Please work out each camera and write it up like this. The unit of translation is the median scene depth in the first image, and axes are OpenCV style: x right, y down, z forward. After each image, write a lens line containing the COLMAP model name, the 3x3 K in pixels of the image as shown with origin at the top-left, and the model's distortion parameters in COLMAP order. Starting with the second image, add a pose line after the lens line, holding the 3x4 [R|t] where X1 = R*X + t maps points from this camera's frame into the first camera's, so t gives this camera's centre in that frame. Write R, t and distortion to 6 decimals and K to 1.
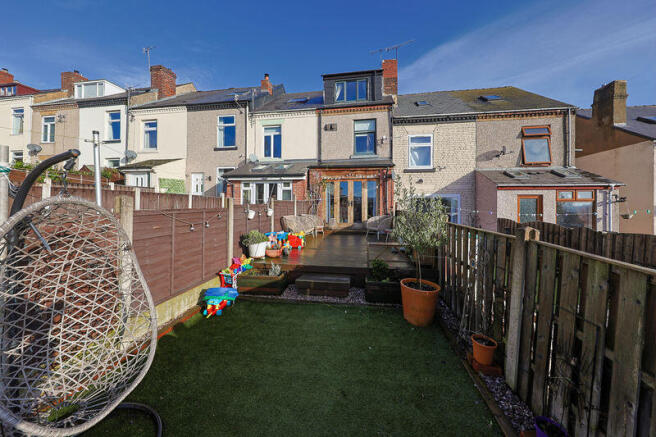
lens RADIAL K [[239.2, 0, 337.6], [0, 239.2, 206.3], [0, 0, 1]] dist [-0.000005, -0.005240]
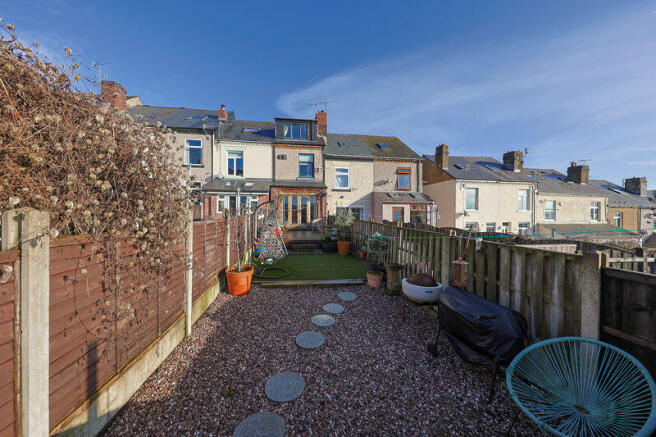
lens RADIAL K [[239.2, 0, 337.6], [0, 239.2, 206.3], [0, 0, 1]] dist [-0.000005, -0.005240]
pose [[0.946574, 0.010614, 0.322312, -0.192064], [-0.001619, 0.999602, -0.028162, 0.000123], [-0.322483, 0.026136, 0.946214, -0.489563]]
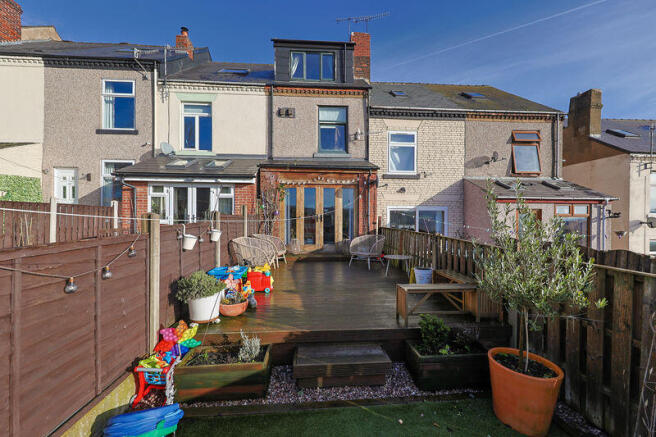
lens RADIAL K [[287.3, 0, 342.8], [0, 287.3, 220.4], [0, 0, 1]] dist [-0.000262, -0.001203]
pose [[0.969789, -0.000406, 0.243945, -0.084649], [-0.001749, 0.999961, 0.008620, -0.011746], [-0.243939, -0.008786, 0.969751, 0.123441]]
